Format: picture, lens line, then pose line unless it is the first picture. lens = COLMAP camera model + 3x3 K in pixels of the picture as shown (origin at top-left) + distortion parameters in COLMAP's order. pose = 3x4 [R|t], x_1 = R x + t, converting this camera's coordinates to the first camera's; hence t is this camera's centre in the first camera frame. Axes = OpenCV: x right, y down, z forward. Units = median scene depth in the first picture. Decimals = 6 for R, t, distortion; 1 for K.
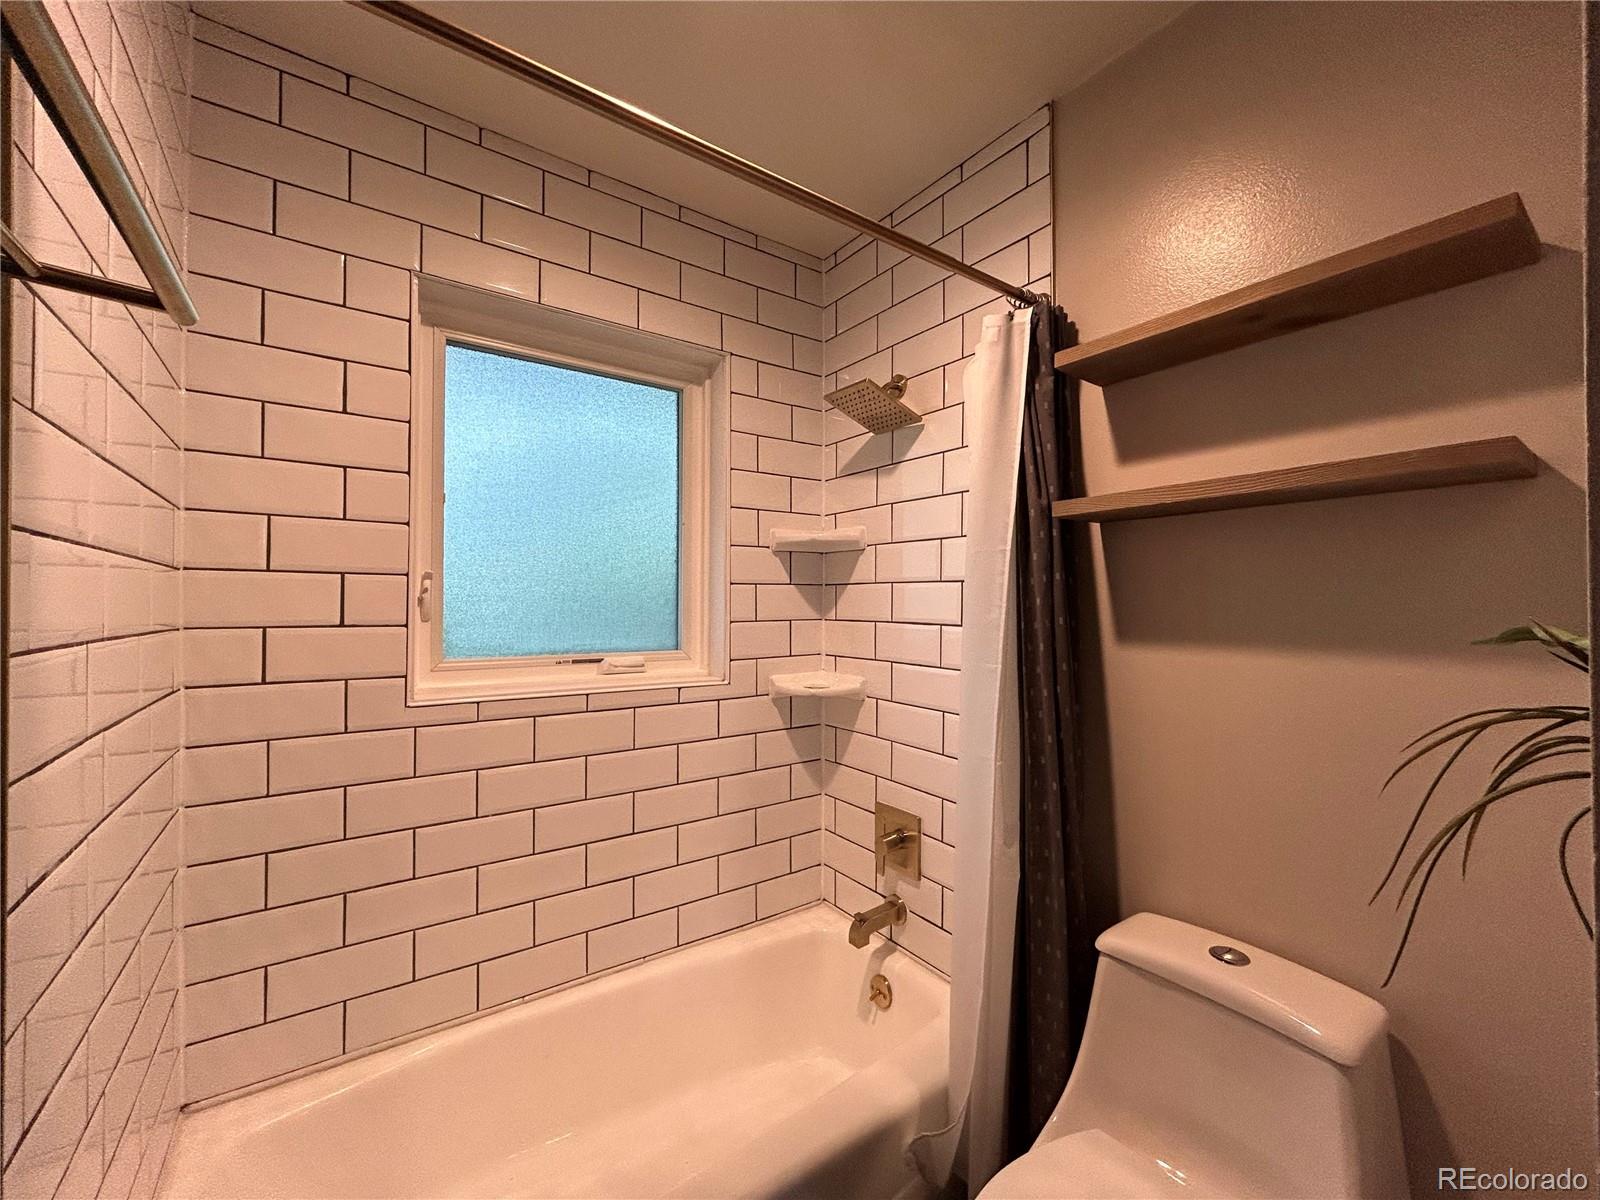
lens RADIAL K [[646.2, 0, 800.0], [0, 646.2, 600.0], [0, 0, 1]] dist [-0.003310, -0.000229]
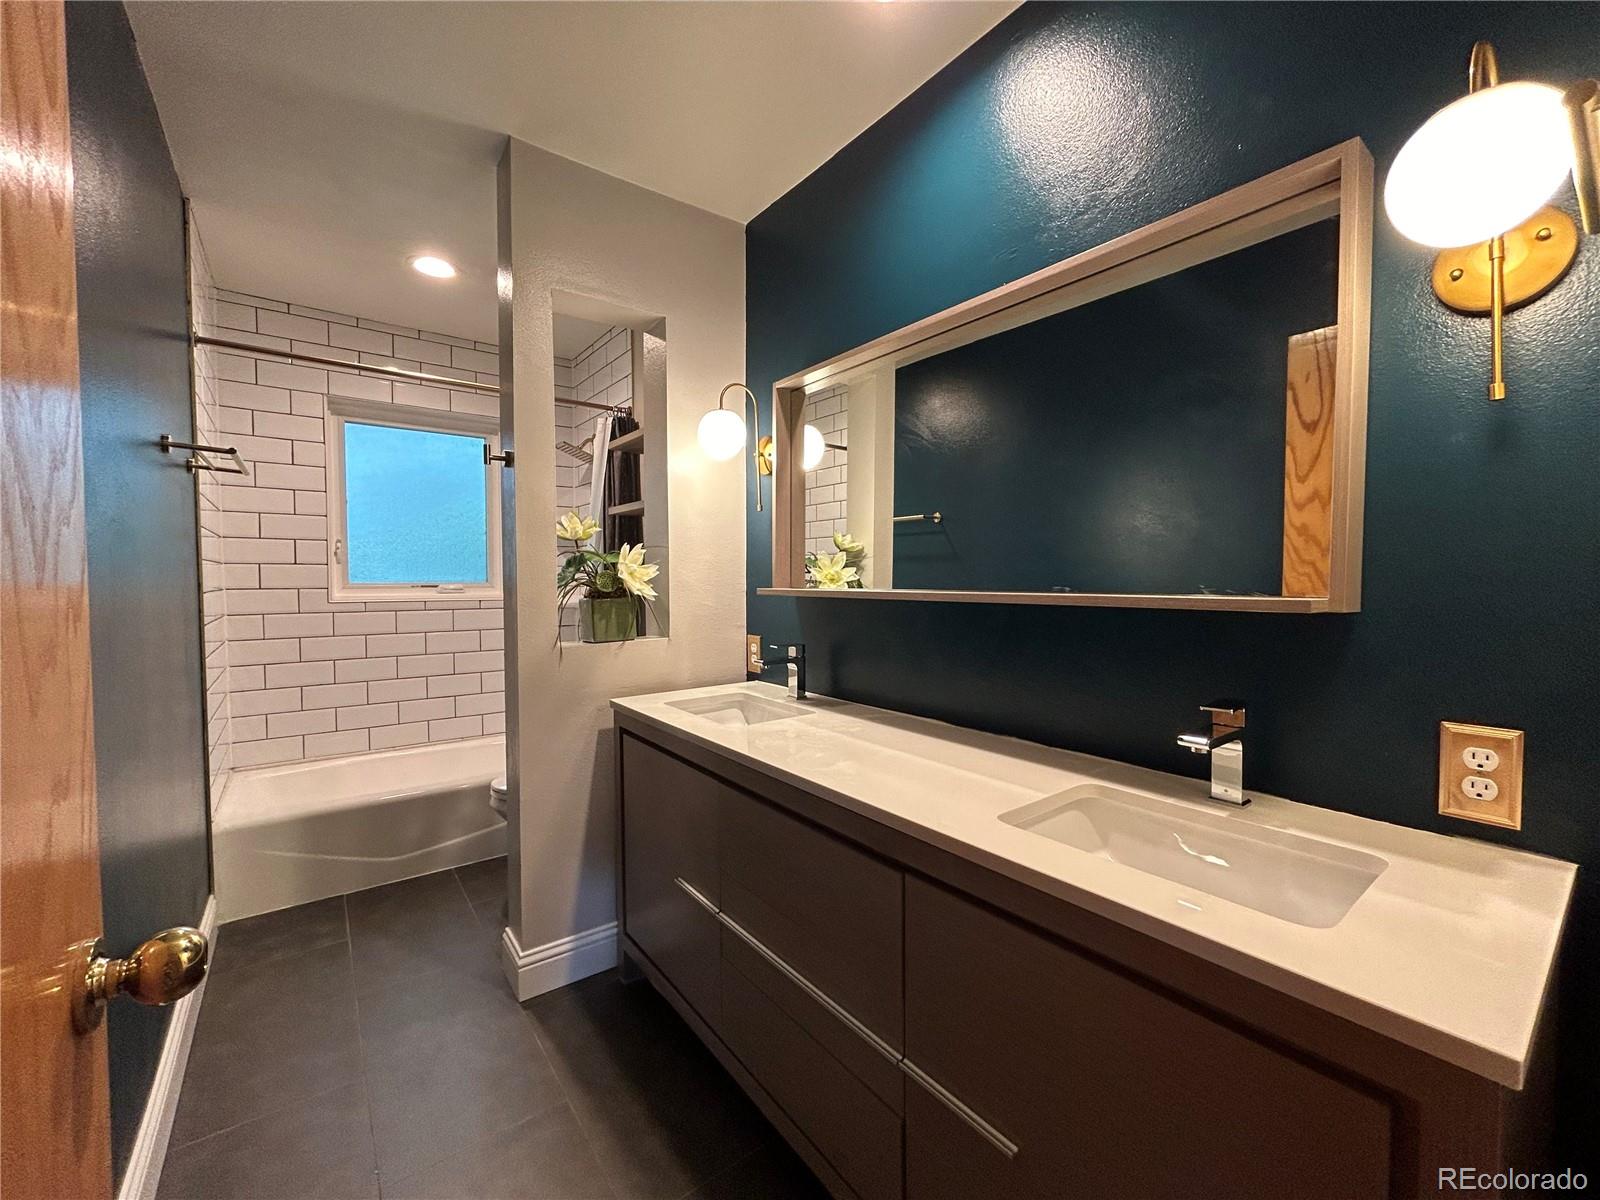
lens RADIAL K [[646.2, 0, 800.0], [0, 646.2, 600.0], [0, 0, 1]] dist [-0.003310, -0.000229]
pose [[0.999504, -0.007367, 0.030613, 0.844678], [0.006095, 0.999122, 0.041440, 0.075572], [-0.030891, -0.041233, 0.998672, -1.124228]]
